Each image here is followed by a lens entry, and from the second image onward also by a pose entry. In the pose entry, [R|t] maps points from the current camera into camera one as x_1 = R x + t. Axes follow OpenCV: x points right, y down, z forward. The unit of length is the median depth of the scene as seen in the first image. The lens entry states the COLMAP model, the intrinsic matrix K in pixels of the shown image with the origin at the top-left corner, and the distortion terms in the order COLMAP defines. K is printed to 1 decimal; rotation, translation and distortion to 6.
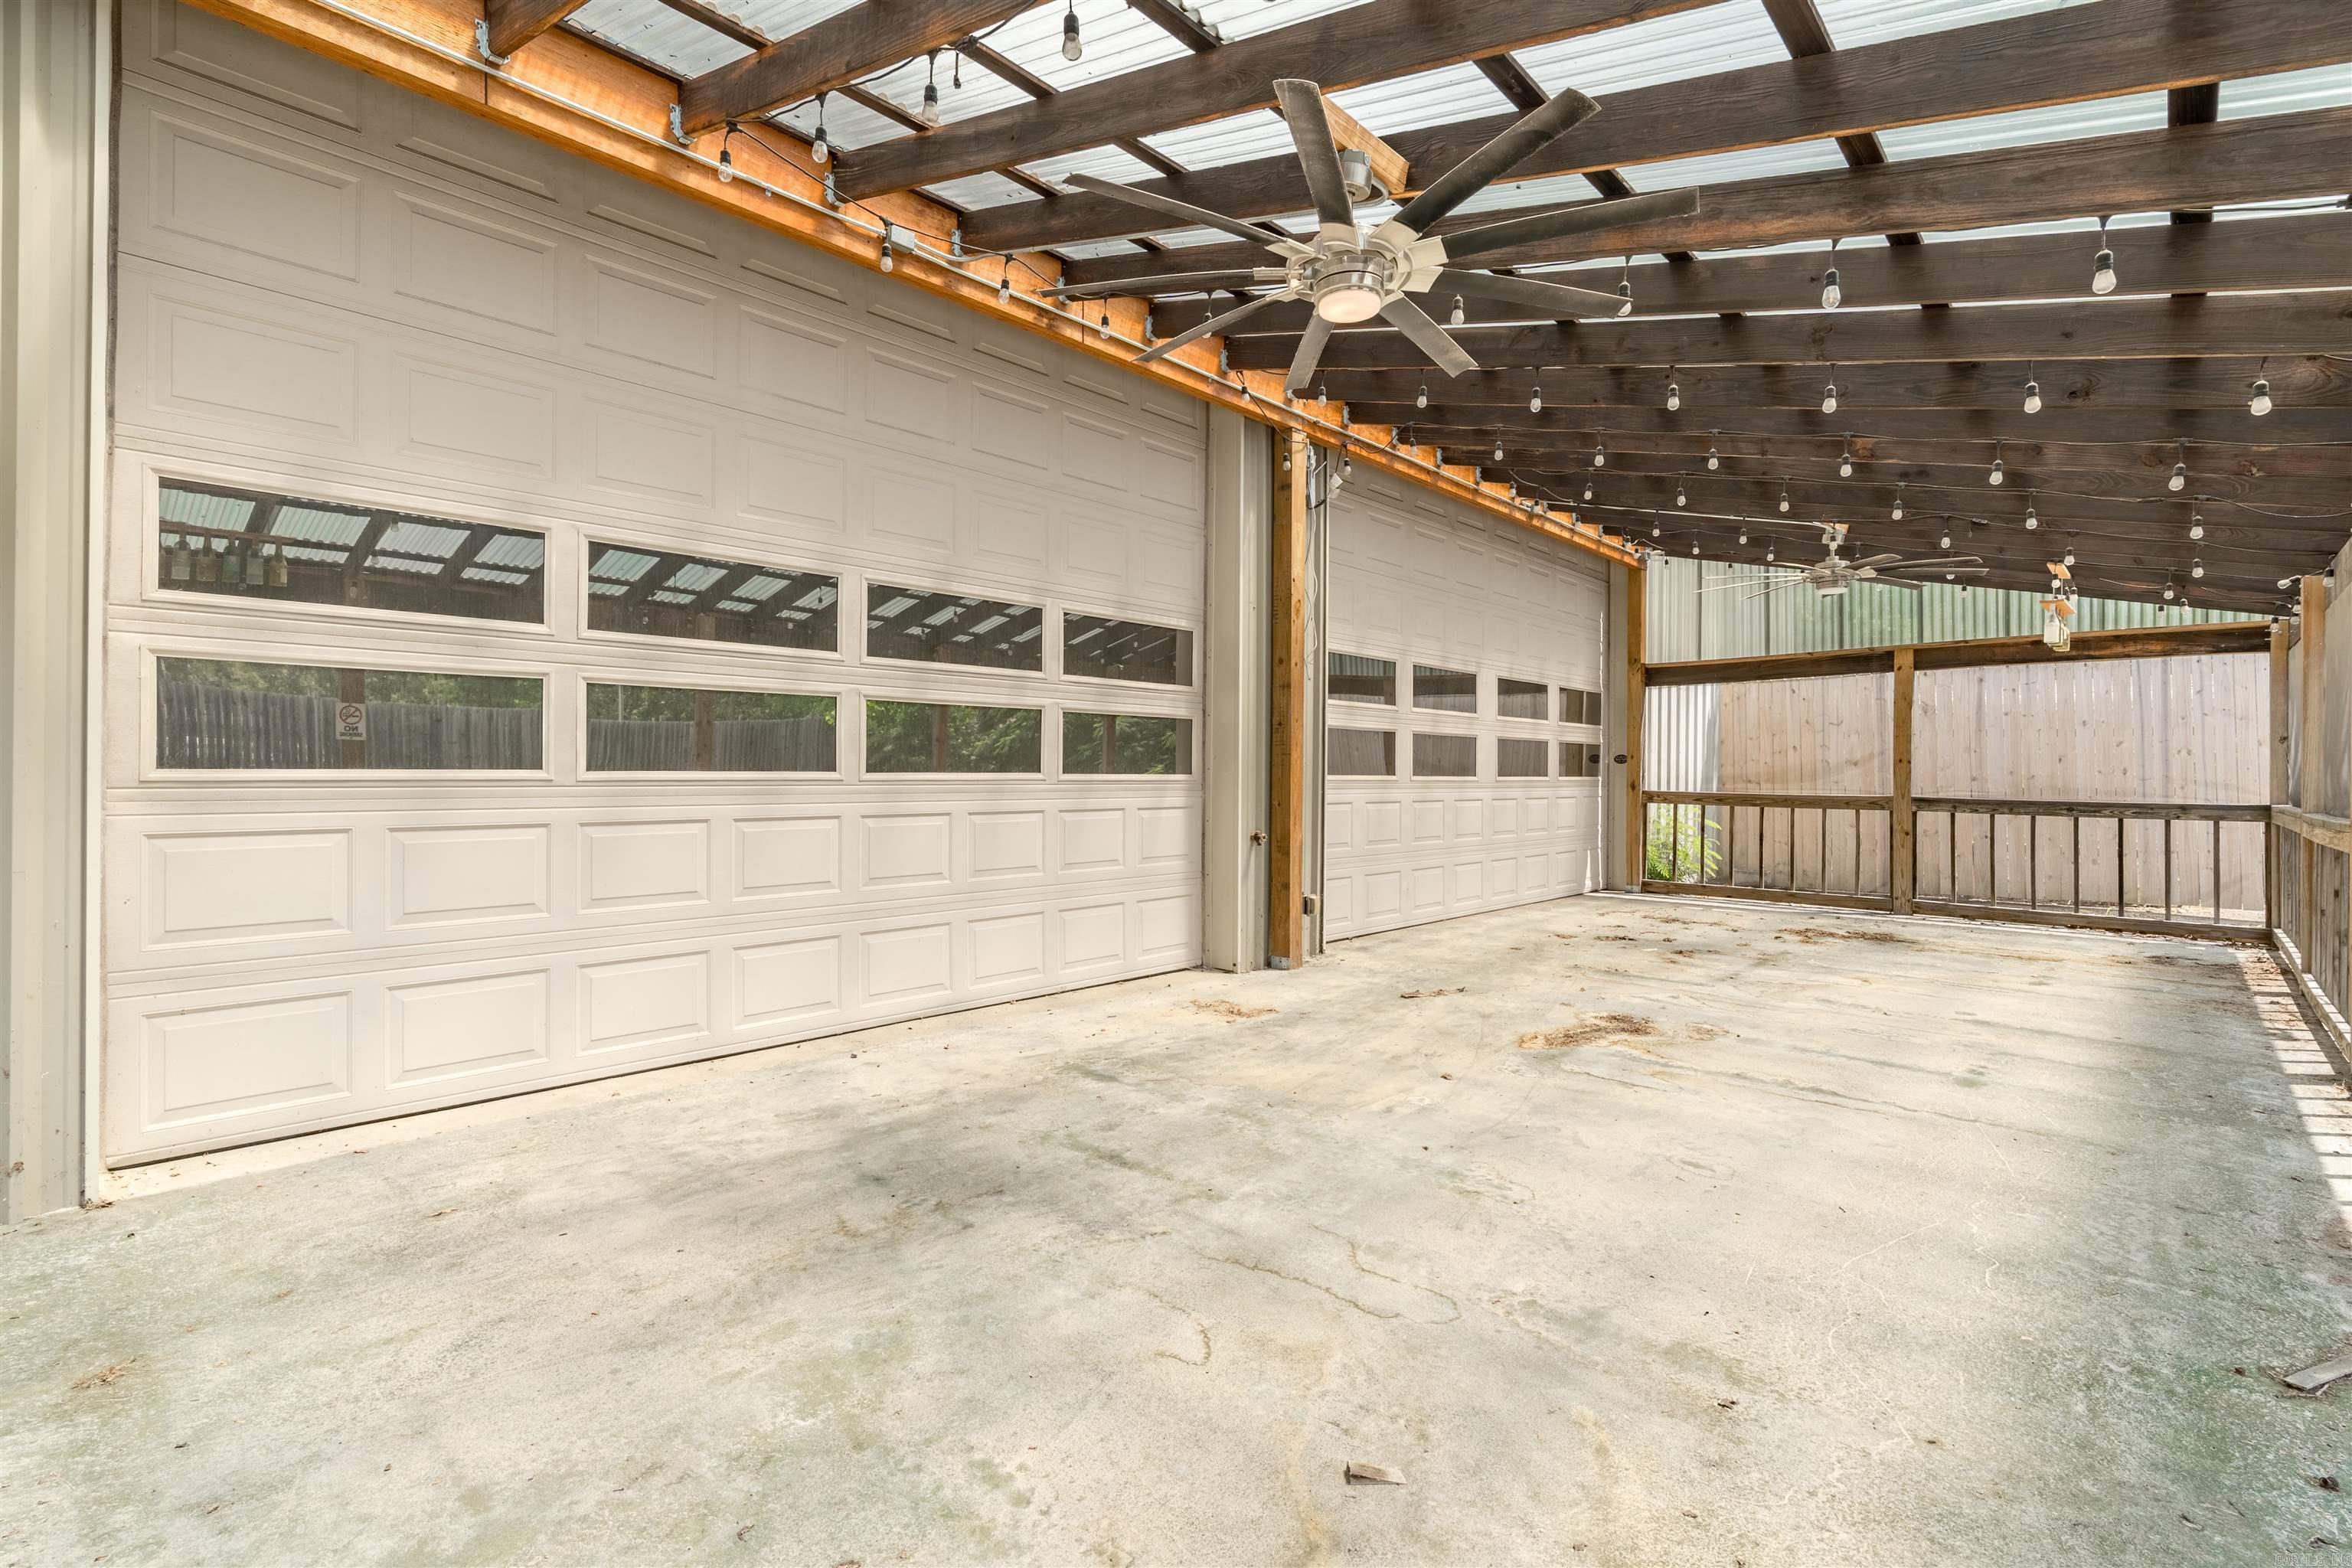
lens RADIAL K [[1094.3, 0, 1179.0], [0, 1094.3, 772.5], [0, 0, 1]] dist [-0.008142, 0.000984]
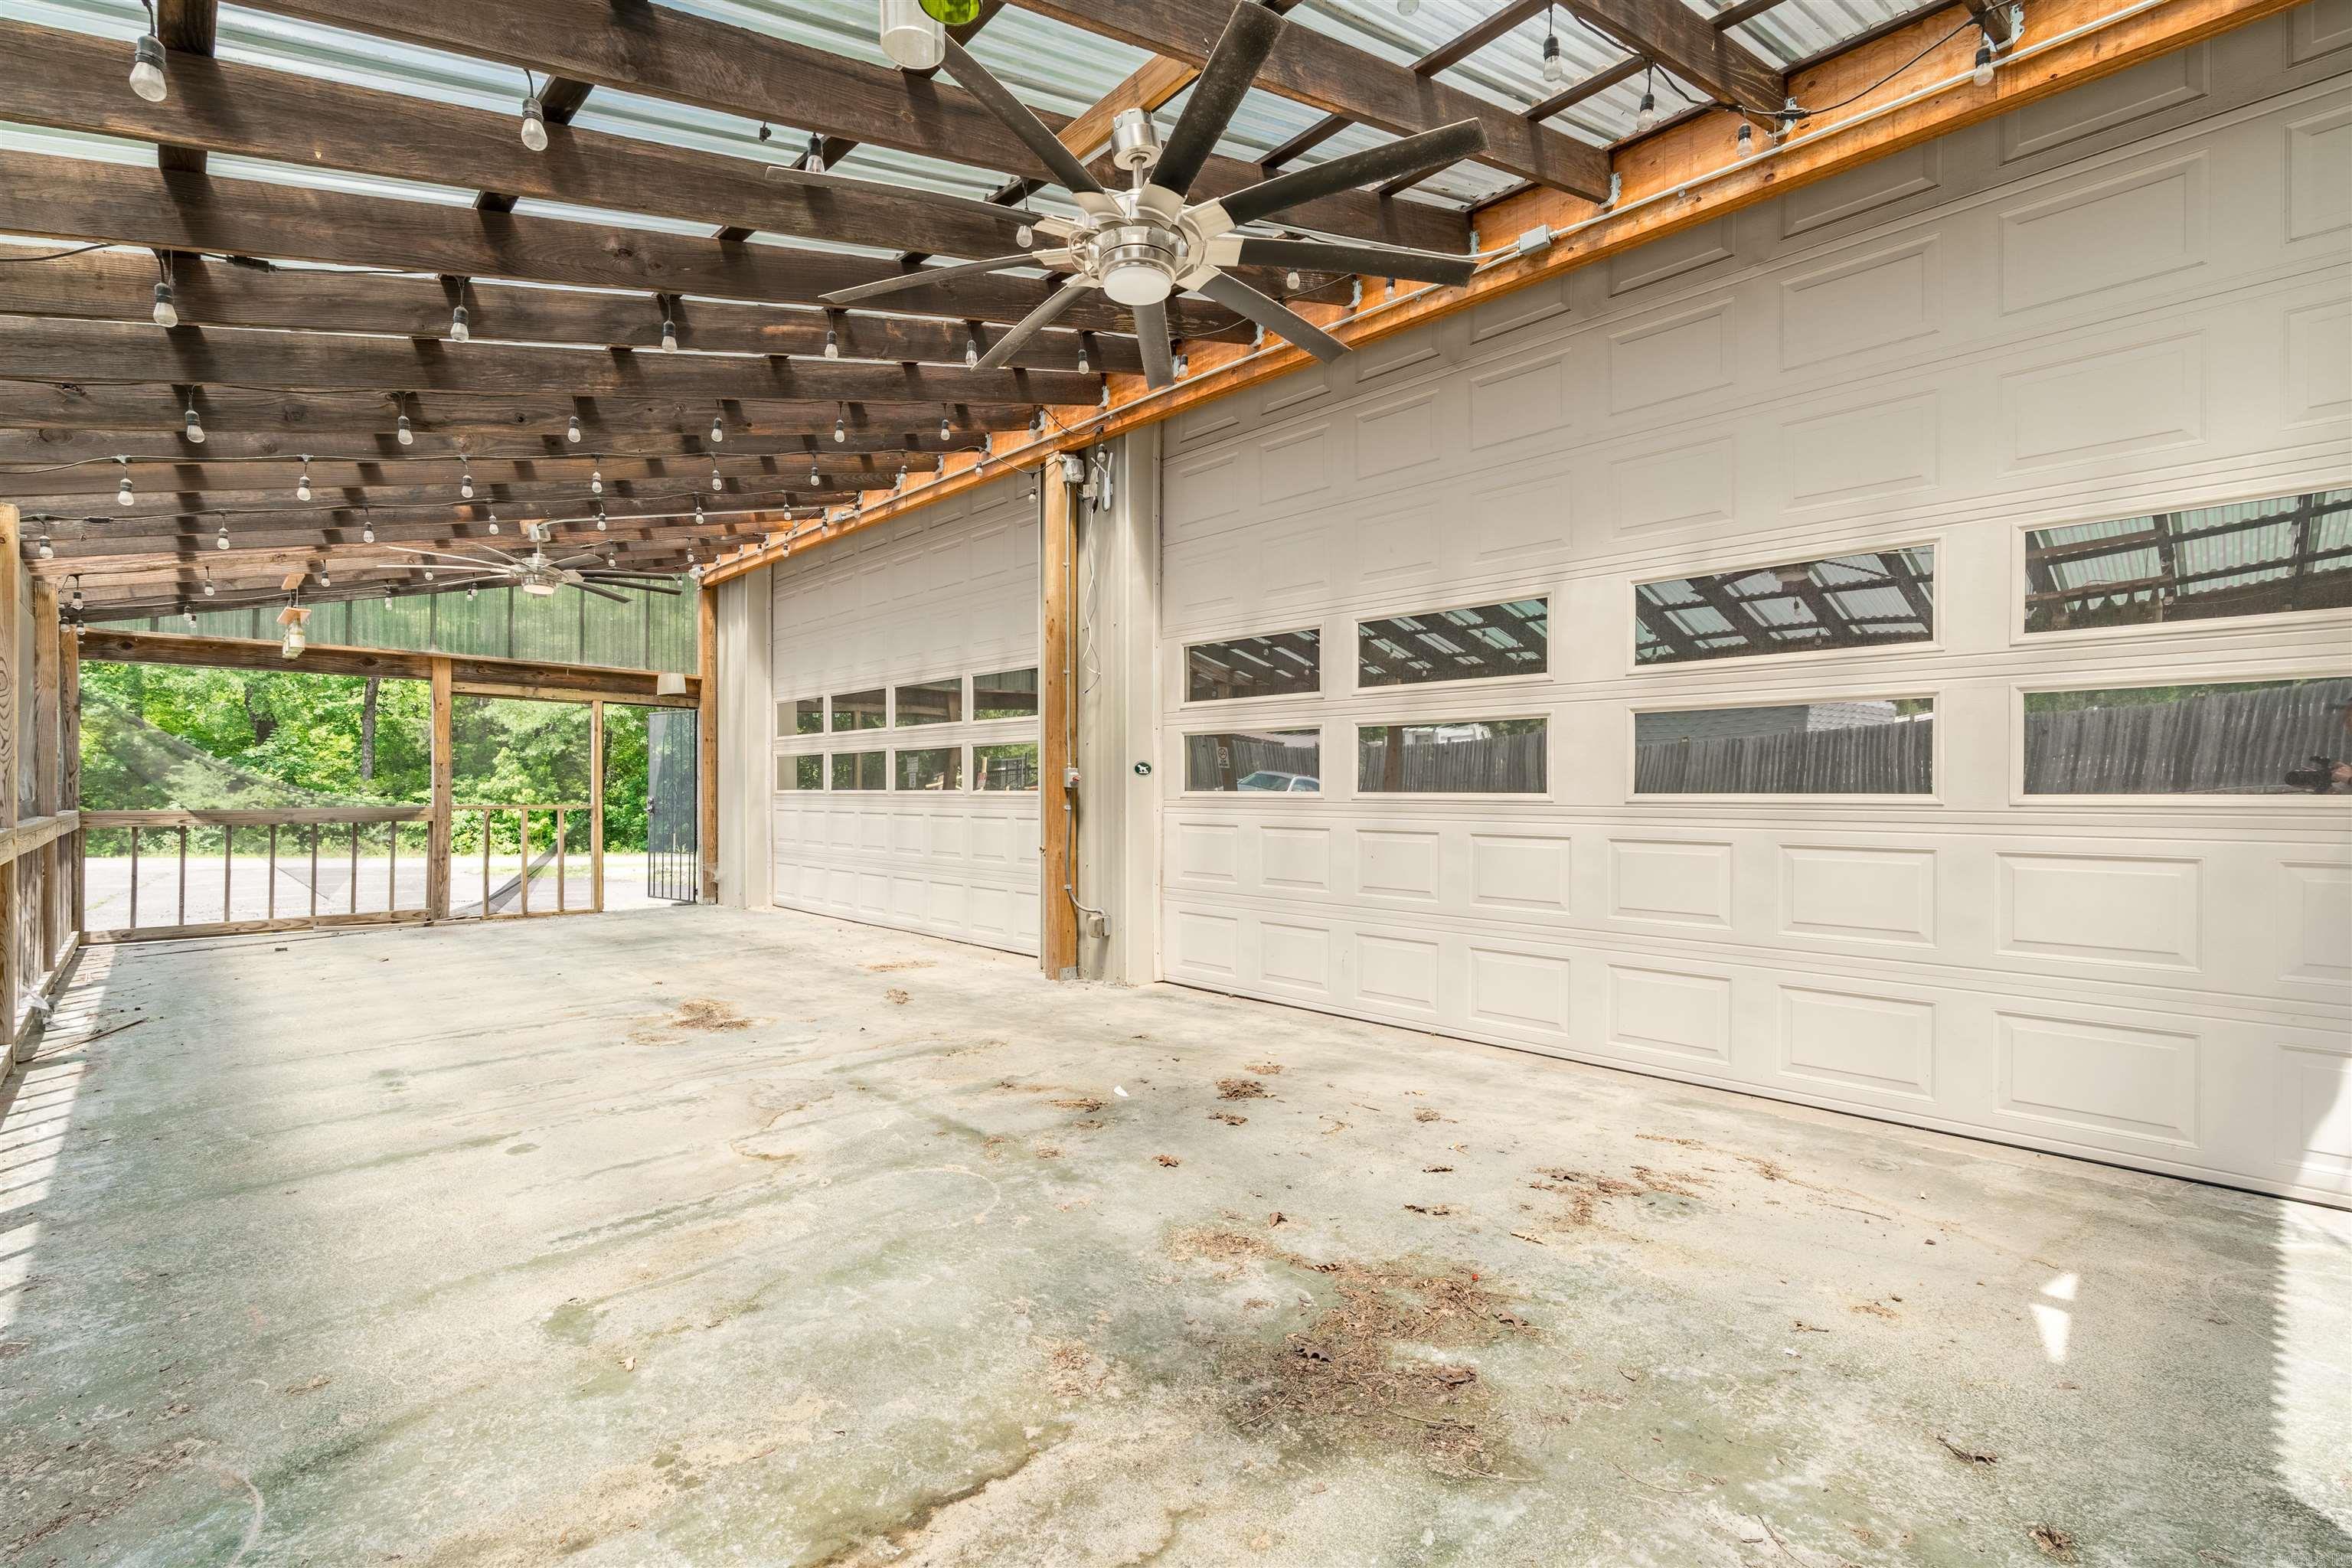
lens RADIAL K [[1094.3, 0, 1201.0], [0, 1094.3, 803.6], [0, 0, 1]] dist [-0.008142, 0.000984]
pose [[-0.072451, 0.005067, -0.997359, 1.475359], [-0.002295, 0.999984, 0.005247, 0.011693], [0.997369, 0.002669, -0.072438, 1.598237]]
